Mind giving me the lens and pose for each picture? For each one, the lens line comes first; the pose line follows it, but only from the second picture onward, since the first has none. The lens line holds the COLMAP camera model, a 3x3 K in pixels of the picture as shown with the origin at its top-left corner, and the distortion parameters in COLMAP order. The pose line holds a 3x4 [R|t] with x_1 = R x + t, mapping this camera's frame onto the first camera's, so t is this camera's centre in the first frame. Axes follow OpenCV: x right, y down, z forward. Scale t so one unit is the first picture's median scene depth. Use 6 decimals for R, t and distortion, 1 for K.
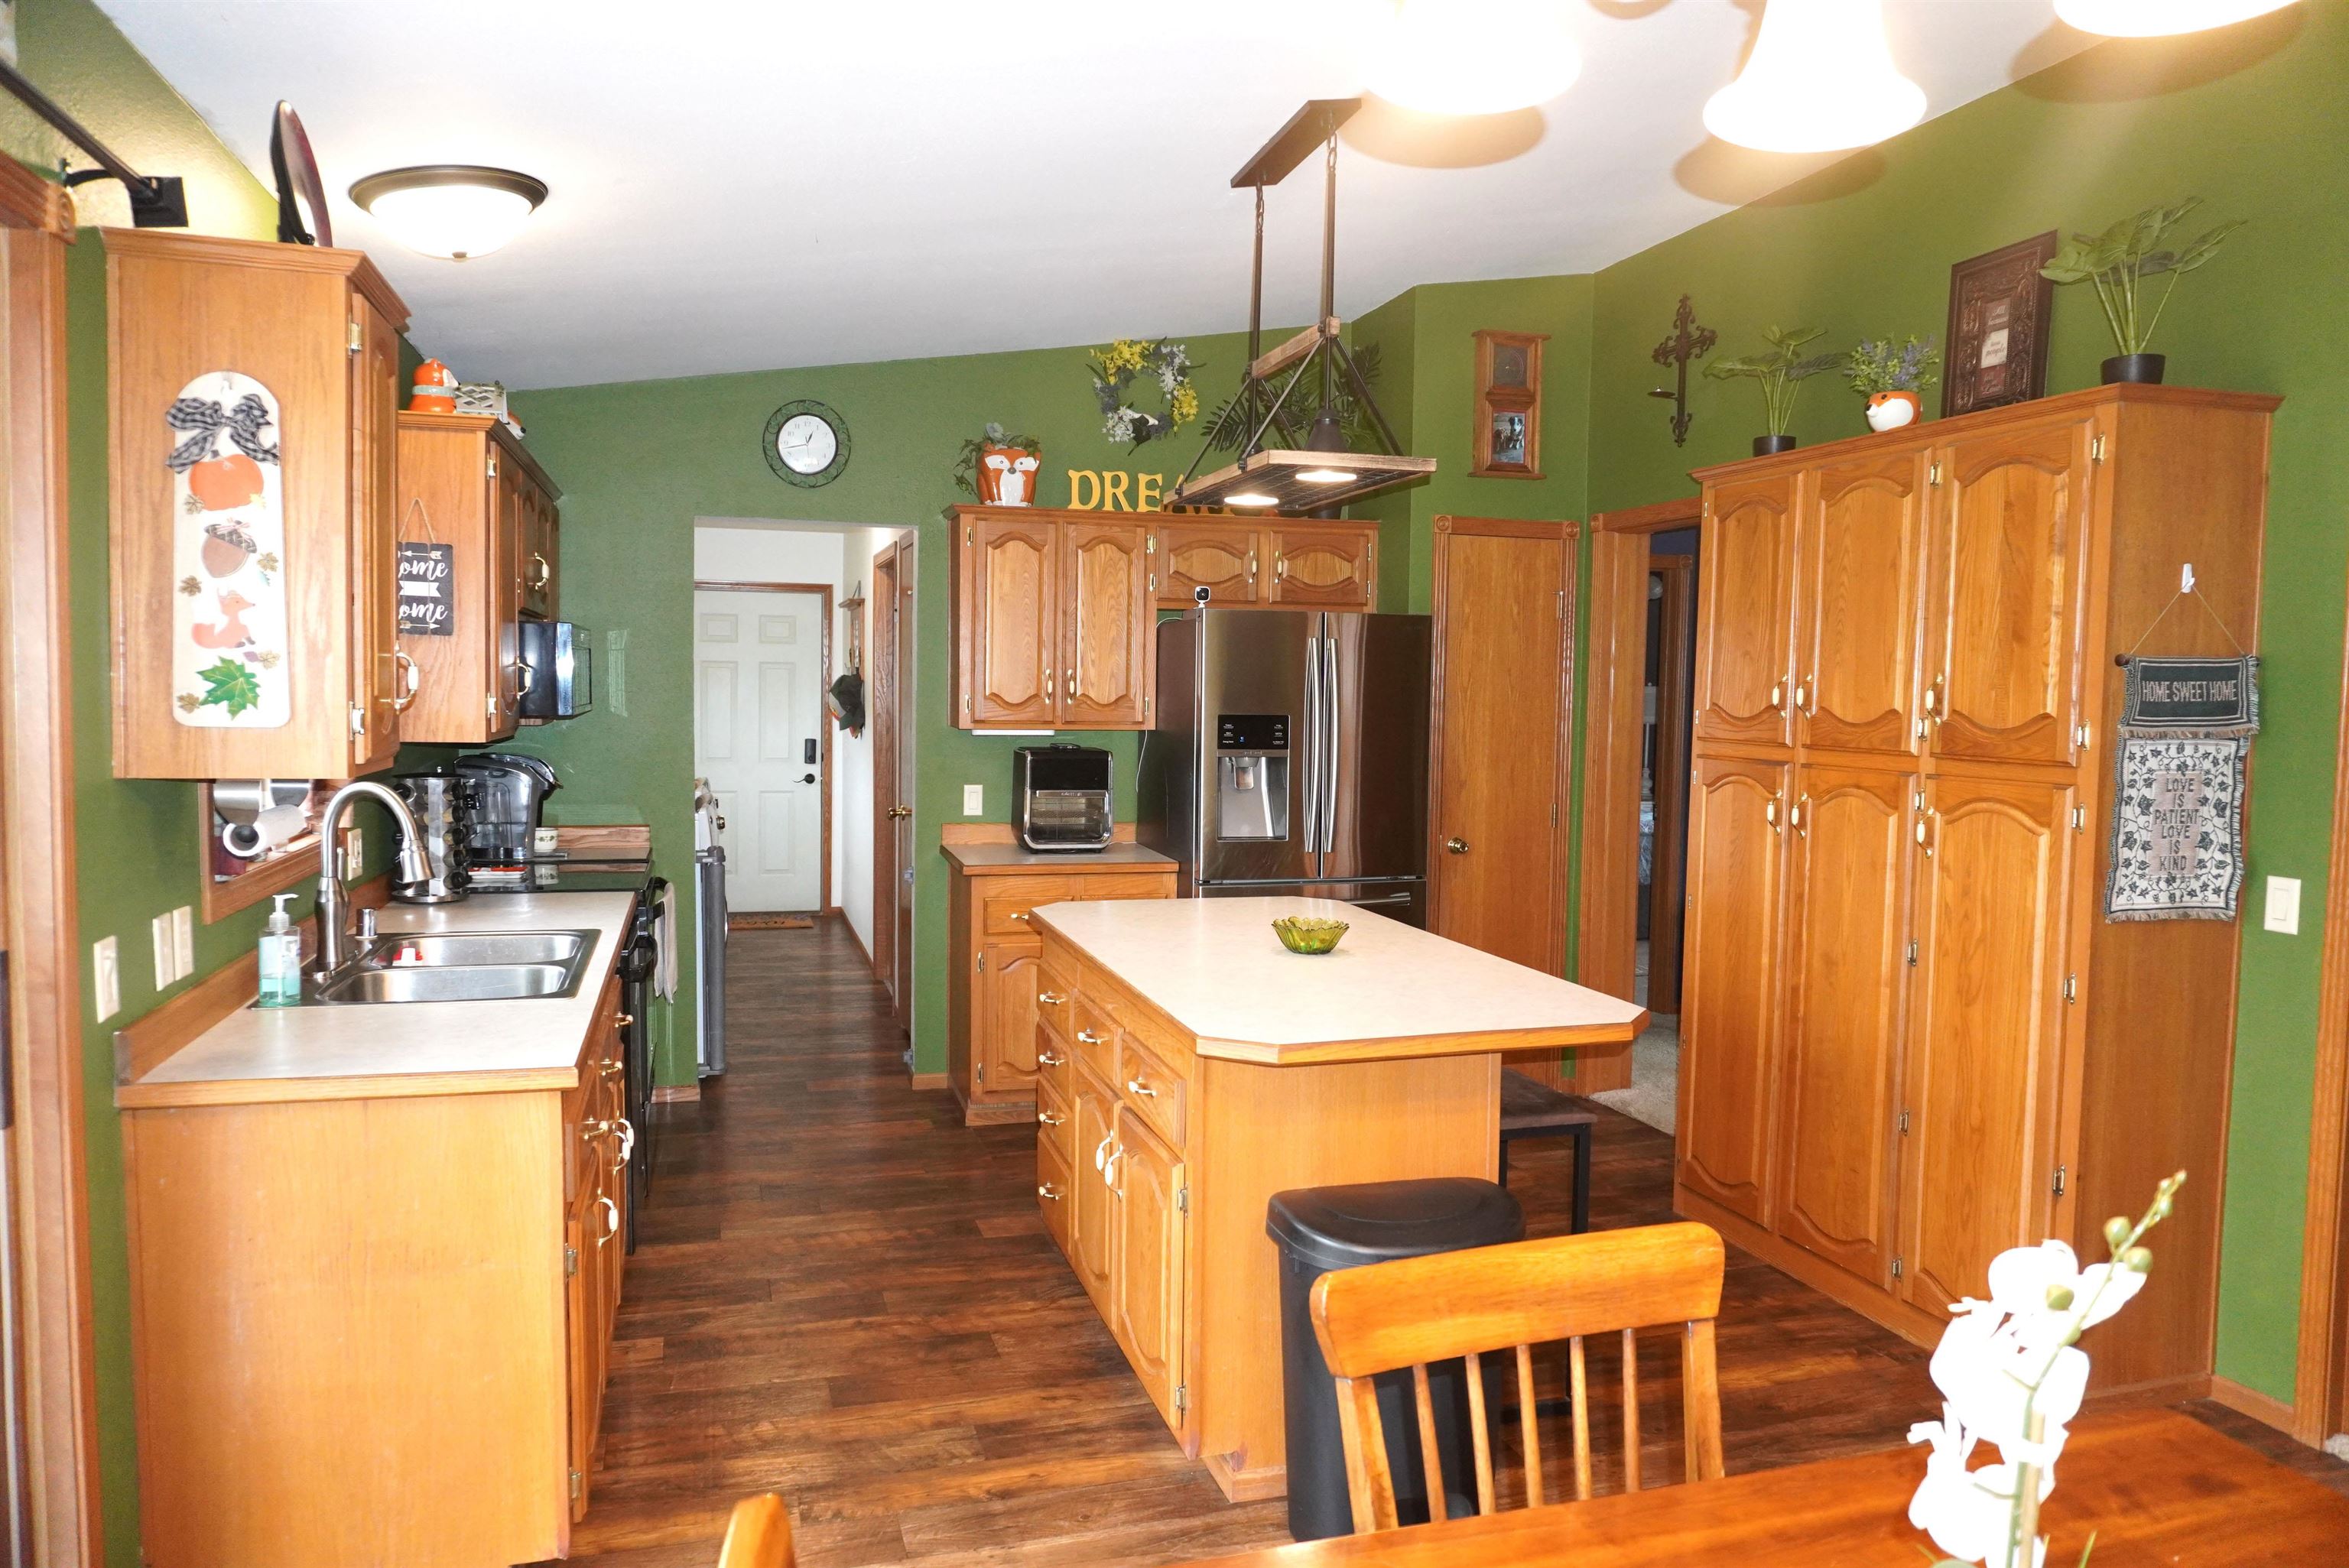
lens RADIAL K [[1574.0, 0, 1180.6], [0, 1574.0, 785.8], [0, 0, 1]] dist [-0.045794, 0.030043]
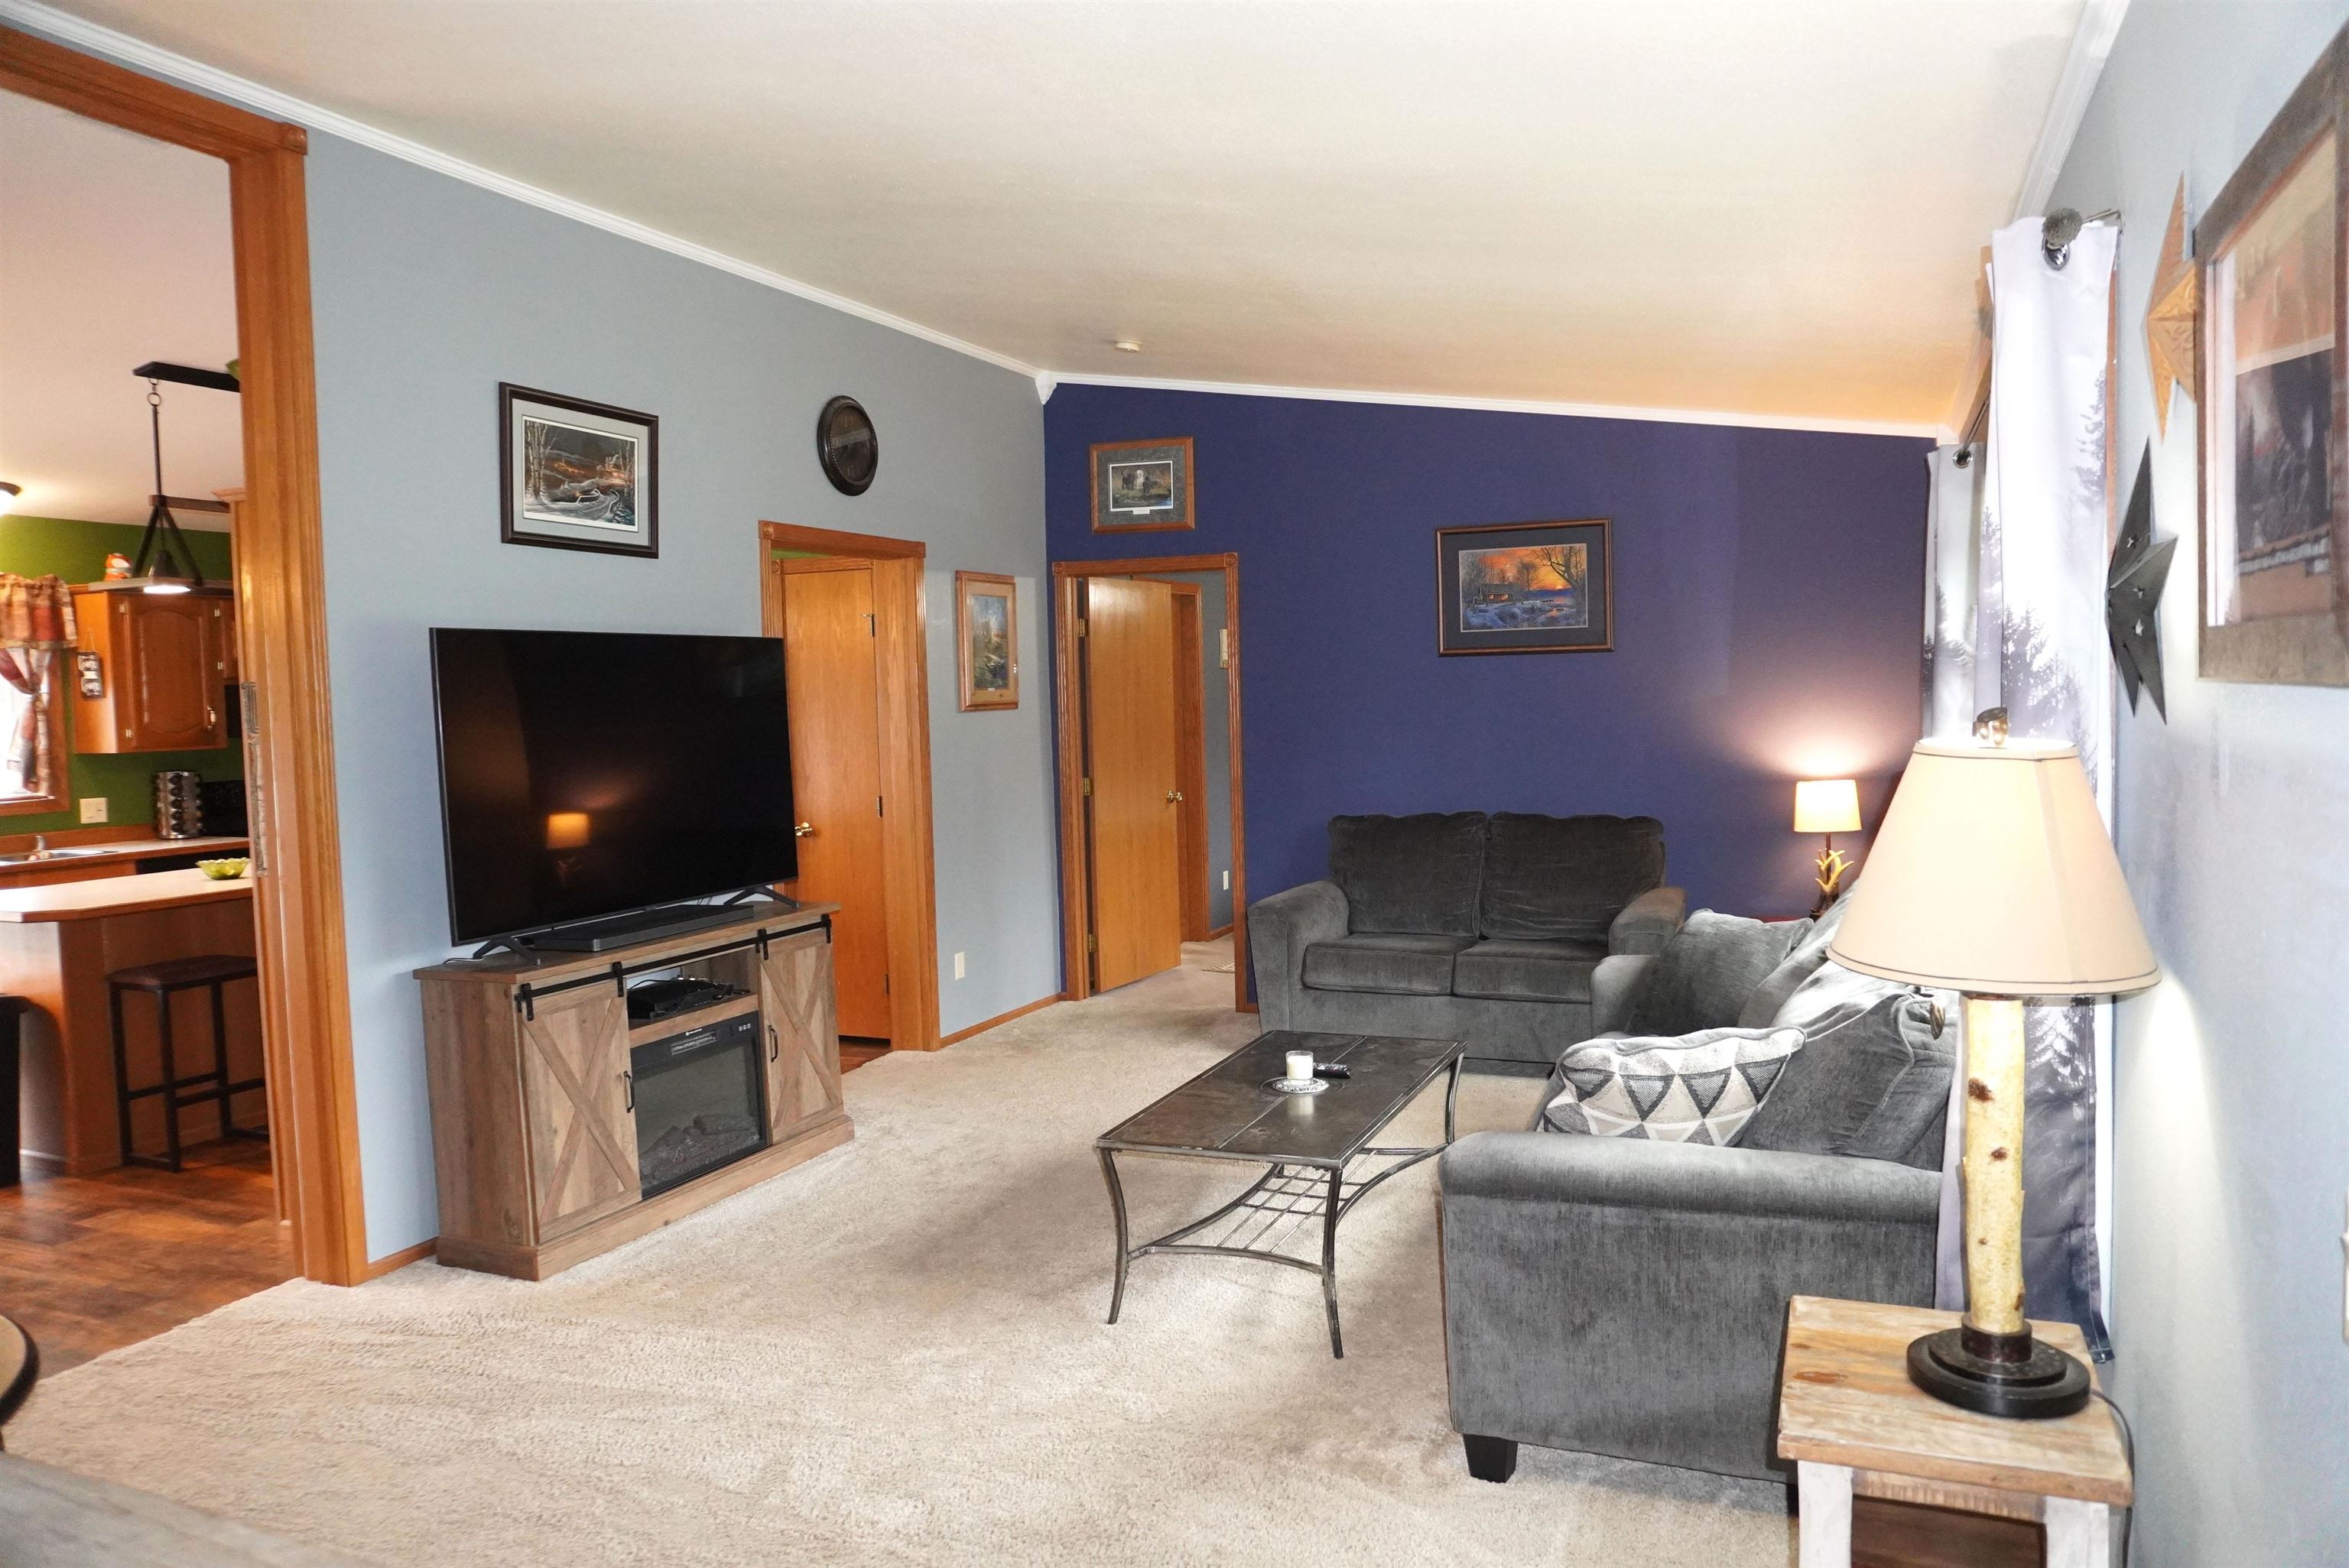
lens RADIAL K [[1574.0, 0, 1191.8], [0, 1574.0, 785.3], [0, 0, 1]] dist [-0.045794, 0.030043]
pose [[0.765051, 0.005624, -0.643946, 1.950733], [-0.005993, 0.999981, 0.001613, 0.000634], [0.643942, 0.002625, 0.765070, 0.432617]]
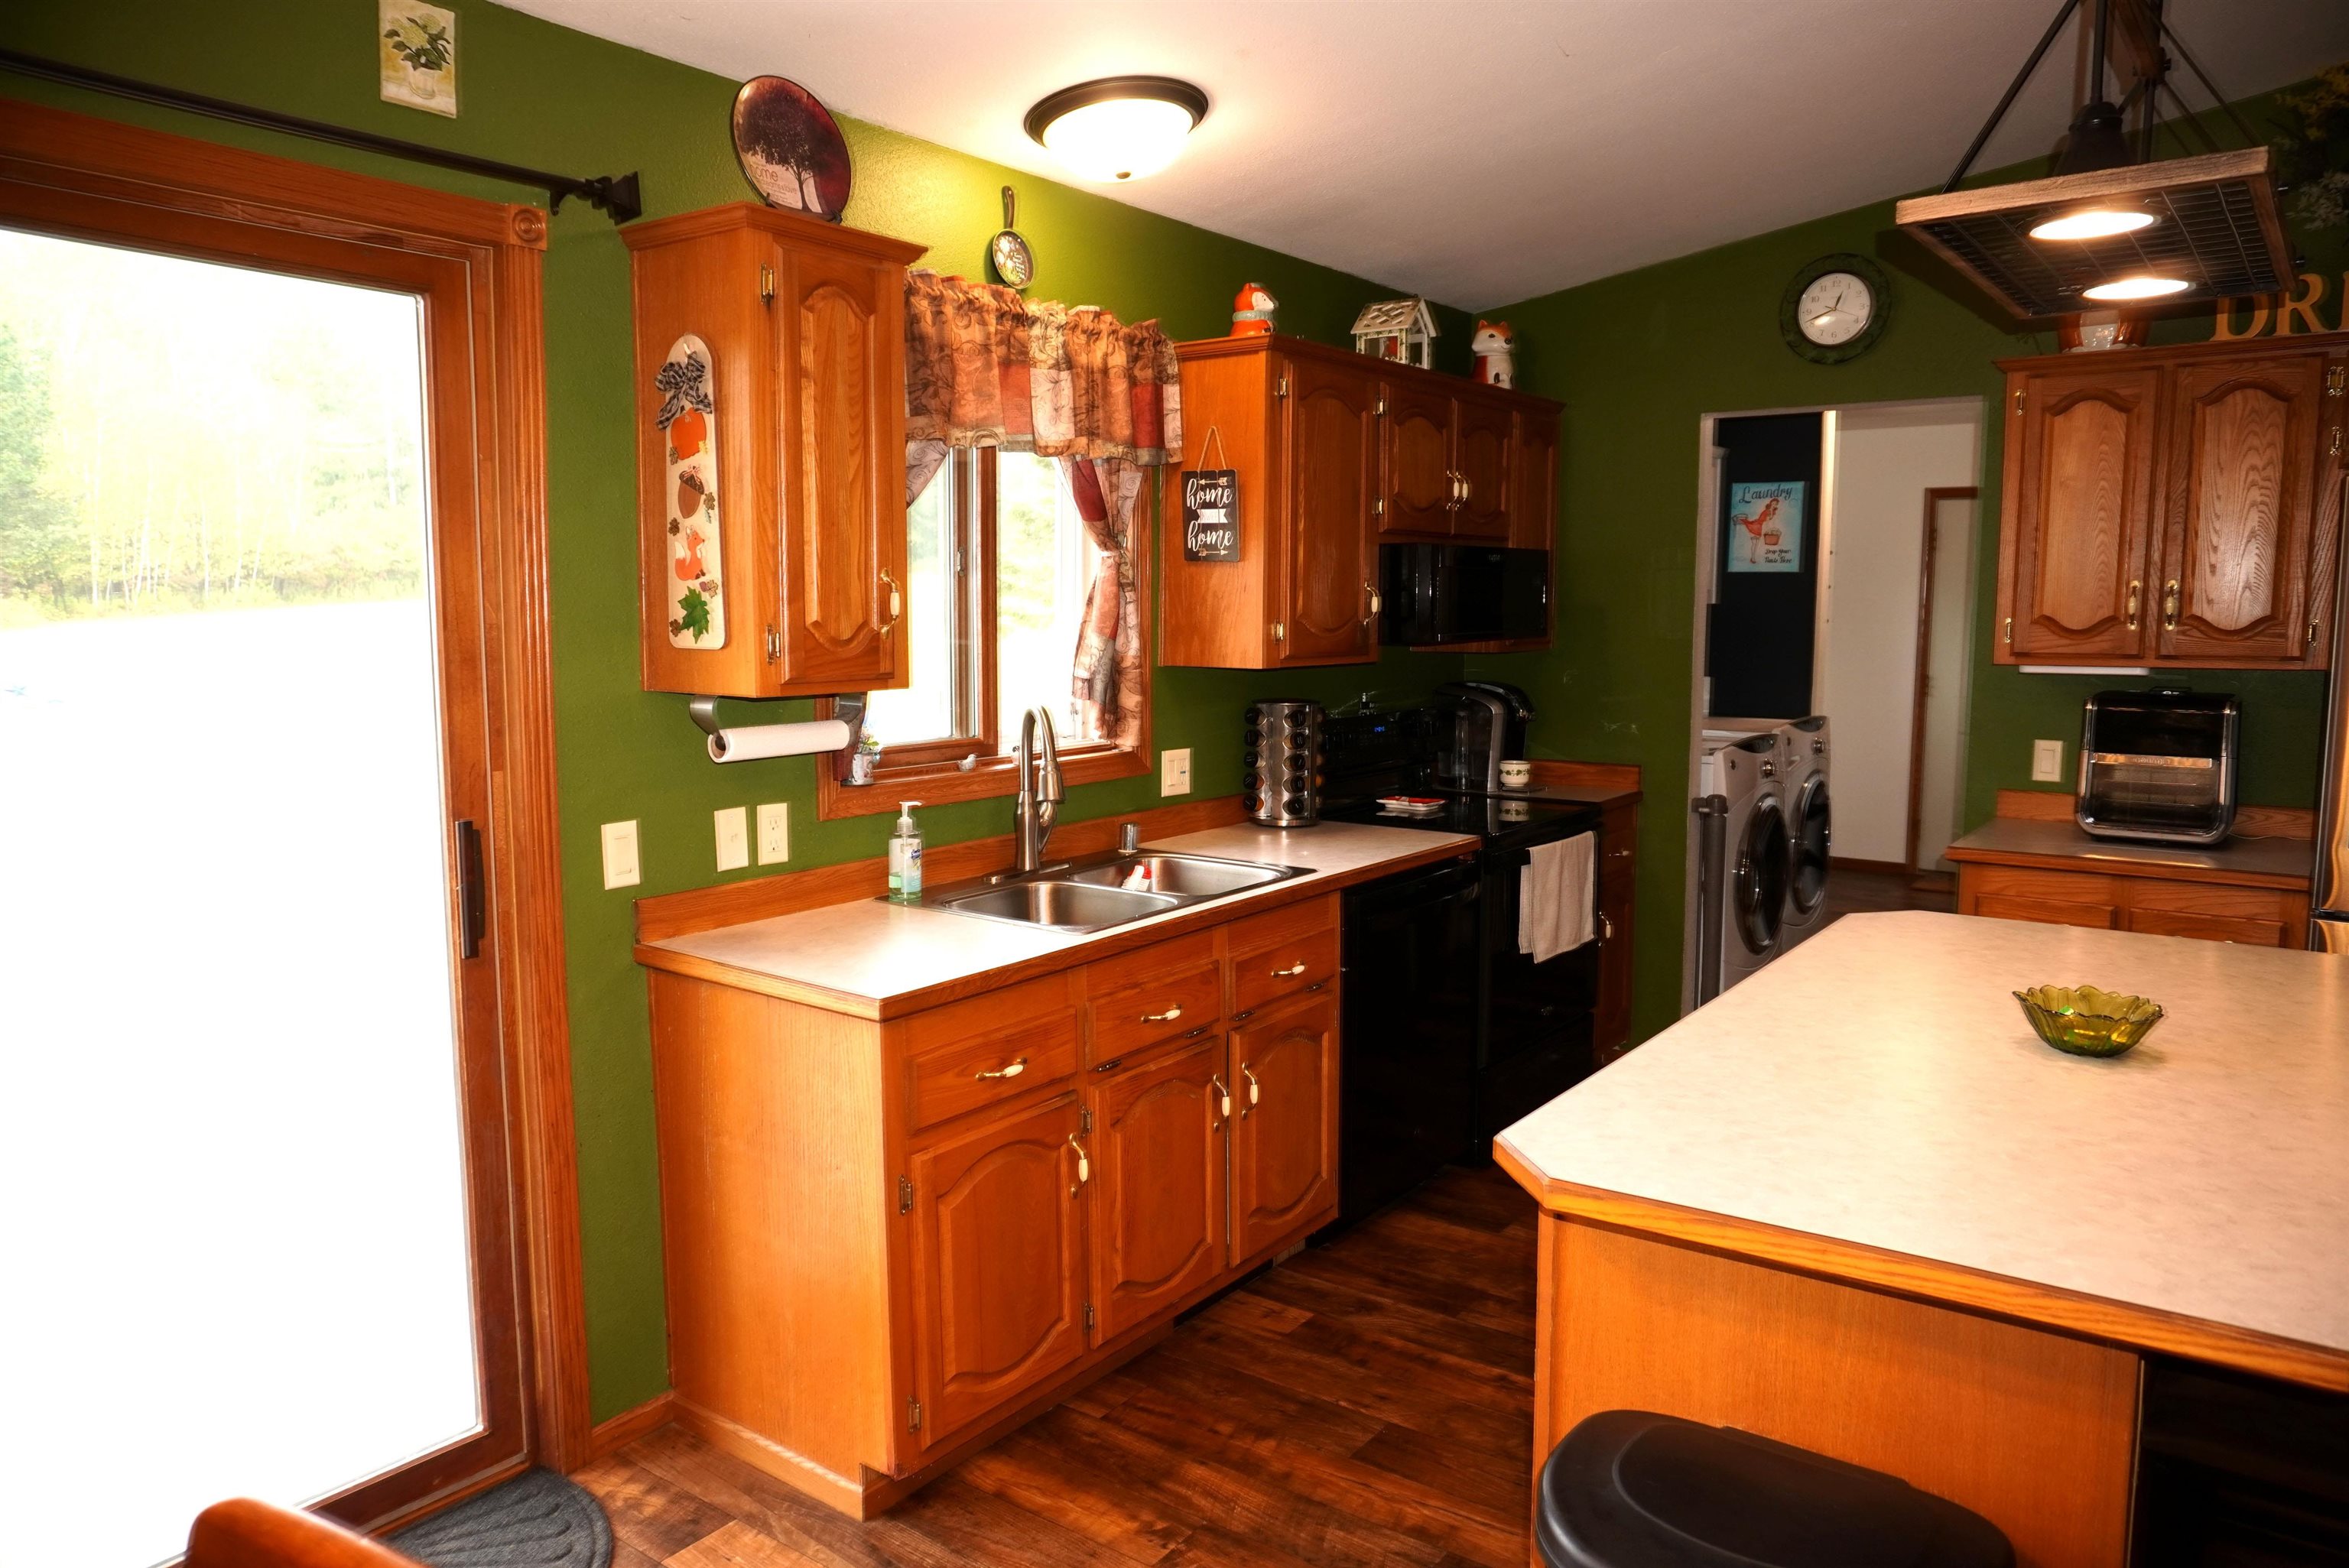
lens RADIAL K [[1574.0, 0, 1171.3], [0, 1574.0, 790.5], [0, 0, 1]] dist [-0.045794, 0.030043]
pose [[0.595932, 0.078227, -0.799215, 0.351037], [-0.040332, 0.996904, 0.067503, -0.017220], [0.802021, -0.007993, 0.597242, 0.391893]]
